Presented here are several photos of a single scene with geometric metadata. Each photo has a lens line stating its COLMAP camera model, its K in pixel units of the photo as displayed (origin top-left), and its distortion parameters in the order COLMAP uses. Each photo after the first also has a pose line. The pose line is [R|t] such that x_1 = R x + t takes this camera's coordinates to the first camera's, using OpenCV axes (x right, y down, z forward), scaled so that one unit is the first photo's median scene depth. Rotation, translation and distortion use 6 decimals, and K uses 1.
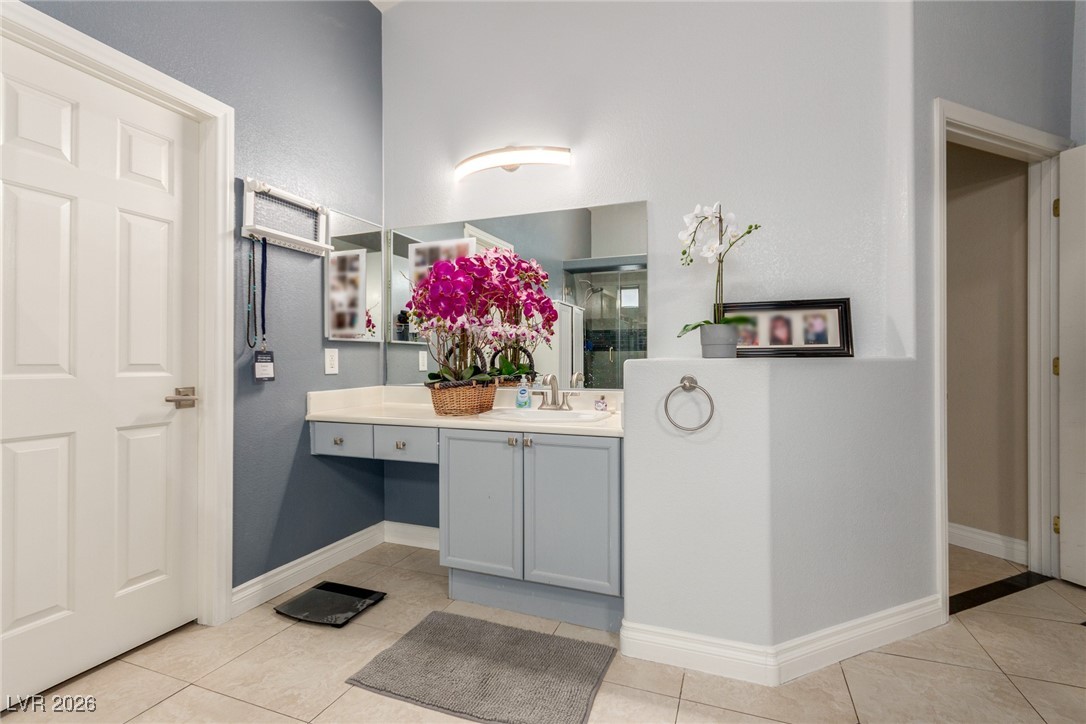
lens RADIAL K [[502.7, 0, 542.3], [0, 502.7, 358.9], [0, 0, 1]] dist [0.000472, 0.000018]
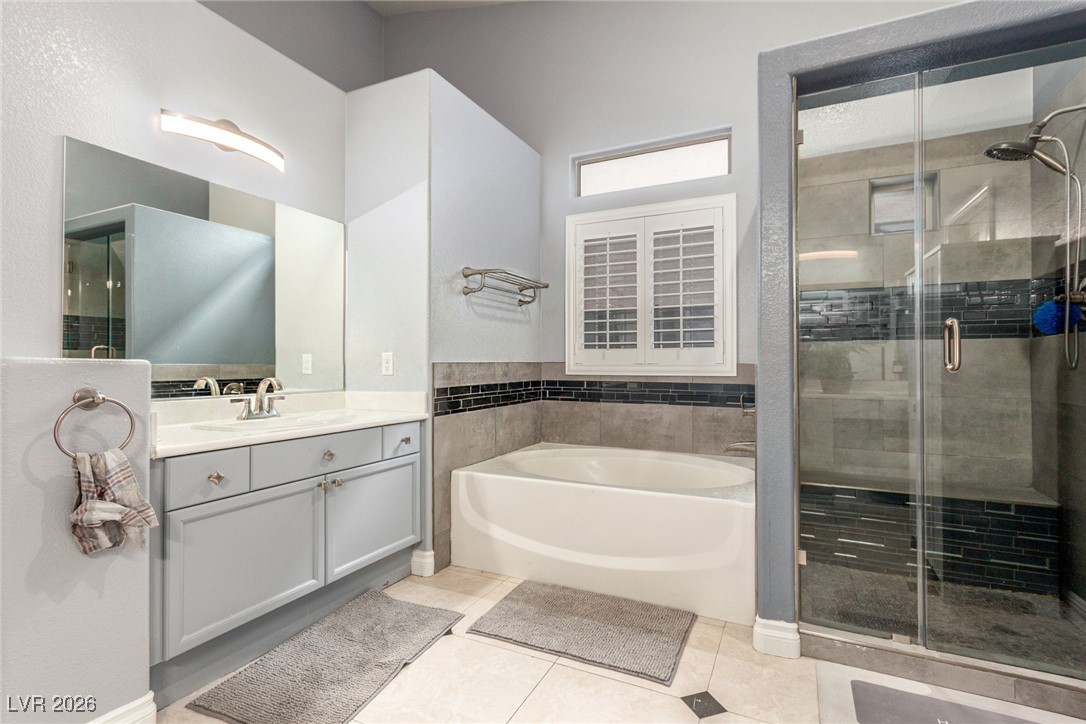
lens RADIAL K [[502.7, 0, 544.4], [0, 502.7, 360.3], [0, 0, 1]] dist [0.000472, 0.000018]
pose [[0.068927, 0.003028, 0.997617, -0.875961], [0.002967, 0.999990, -0.003240, -0.015688], [-0.997617, 0.003183, 0.068918, 0.405112]]
